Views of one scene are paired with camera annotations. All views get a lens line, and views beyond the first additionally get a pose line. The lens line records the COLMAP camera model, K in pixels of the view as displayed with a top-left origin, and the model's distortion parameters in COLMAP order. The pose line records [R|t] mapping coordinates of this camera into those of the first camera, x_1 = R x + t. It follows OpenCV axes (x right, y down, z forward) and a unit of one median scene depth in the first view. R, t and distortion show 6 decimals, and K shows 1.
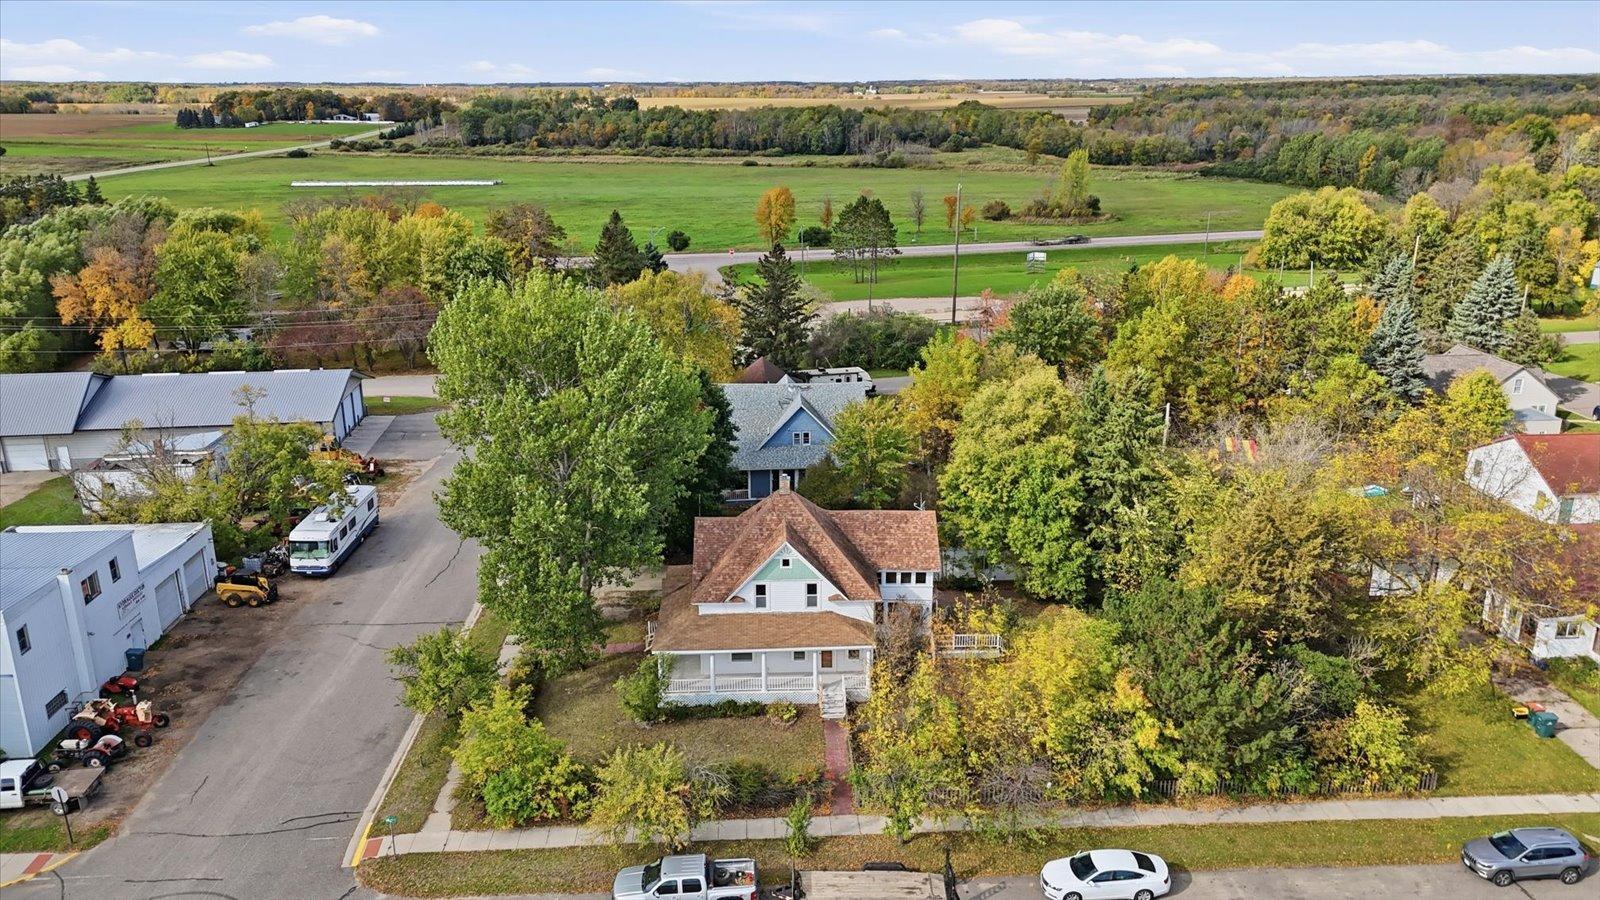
lens RADIAL K [[1176.6, 0, 796.9], [0, 1176.6, 449.5], [0, 0, 1]] dist [0.077253, -0.070774]
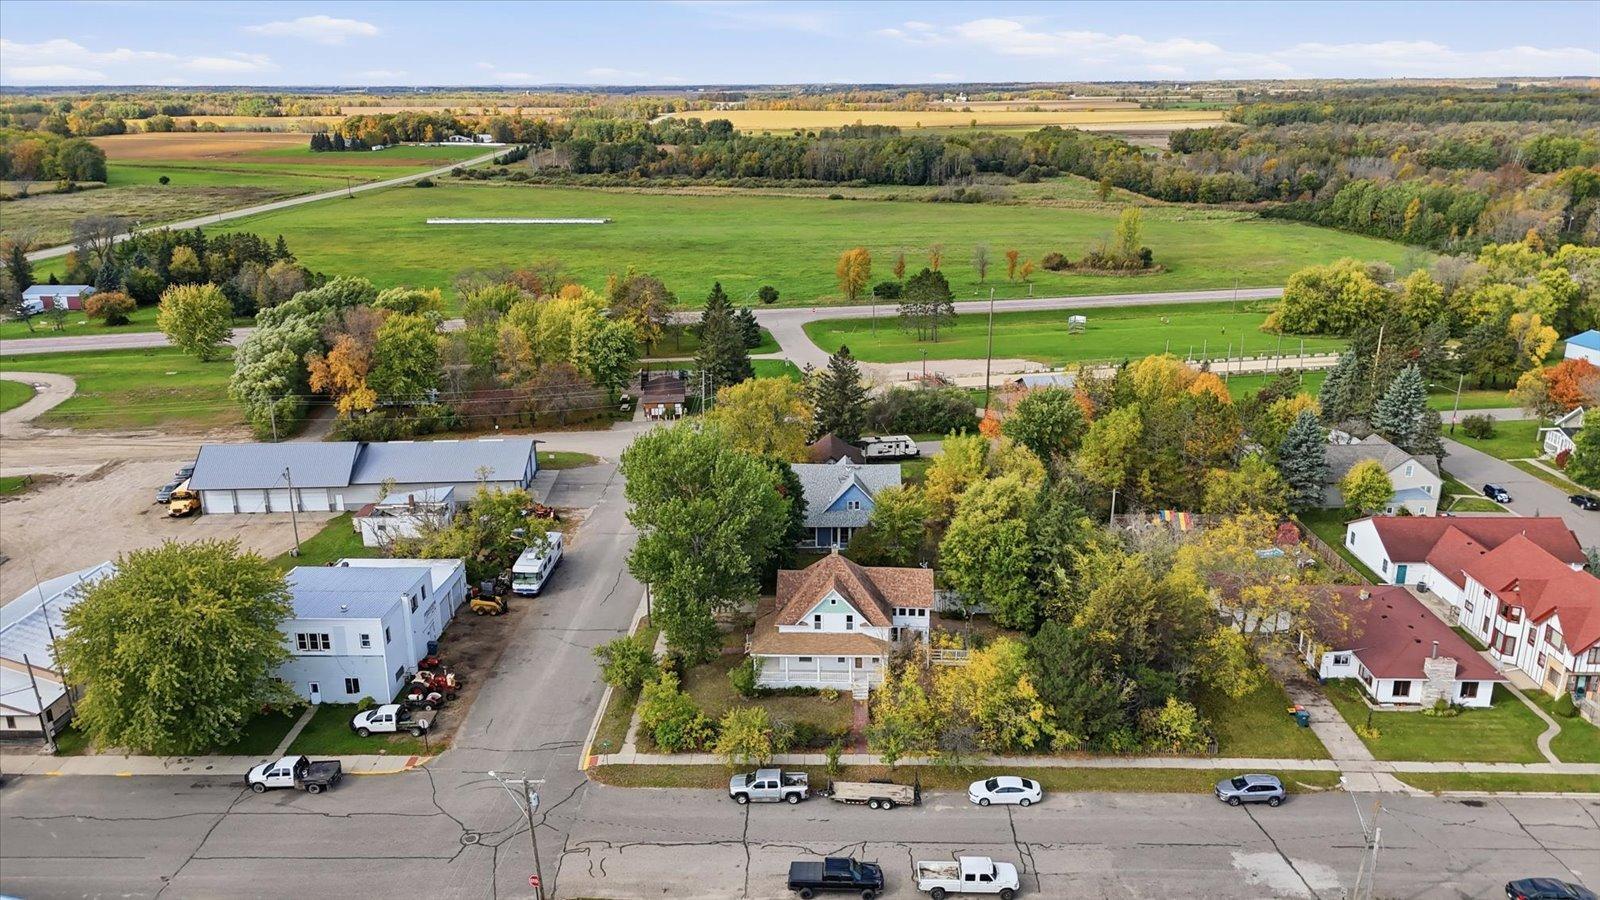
lens RADIAL K [[1176.6, 0, 794.5], [0, 1176.6, 435.9], [0, 0, 1]] dist [0.077253, -0.070774]
pose [[0.997121, 0.019743, -0.073213, 0.033343], [-0.020591, 0.999729, -0.010850, -0.073528], [0.072979, 0.012327, 0.997257, -0.402191]]
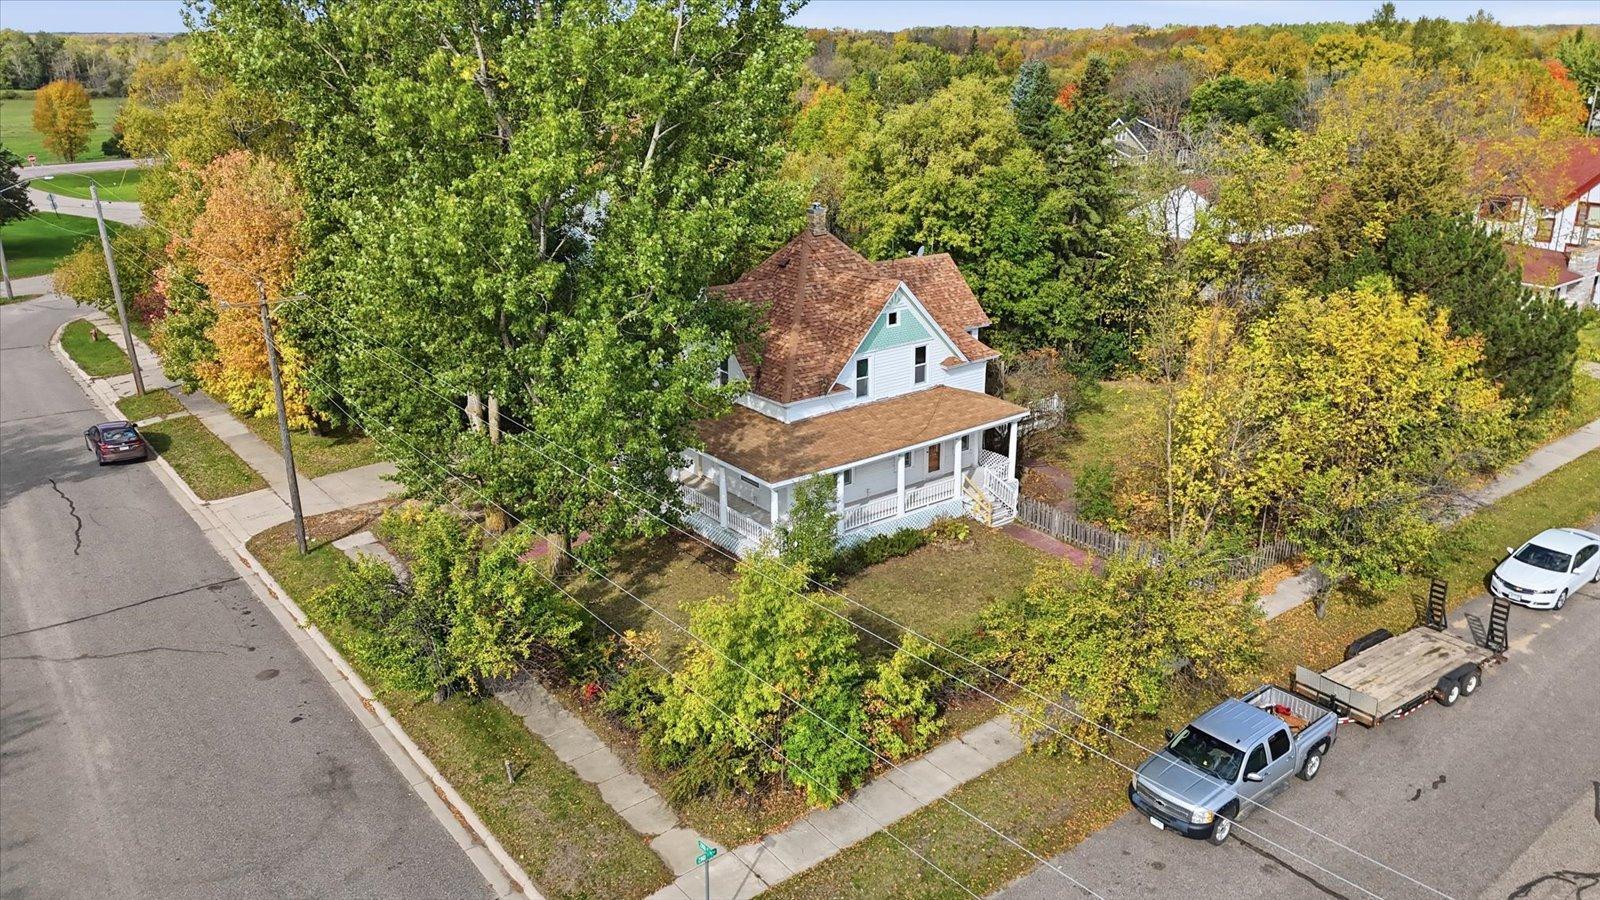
lens RADIAL K [[1176.6, 0, 804.4], [0, 1176.6, 453.9], [0, 0, 1]] dist [0.077253, -0.070774]
pose [[0.810478, -0.195526, 0.552173, -0.278513], [0.176028, 0.980374, 0.088780, 0.067651], [-0.558695, 0.025243, 0.828989, 0.317703]]
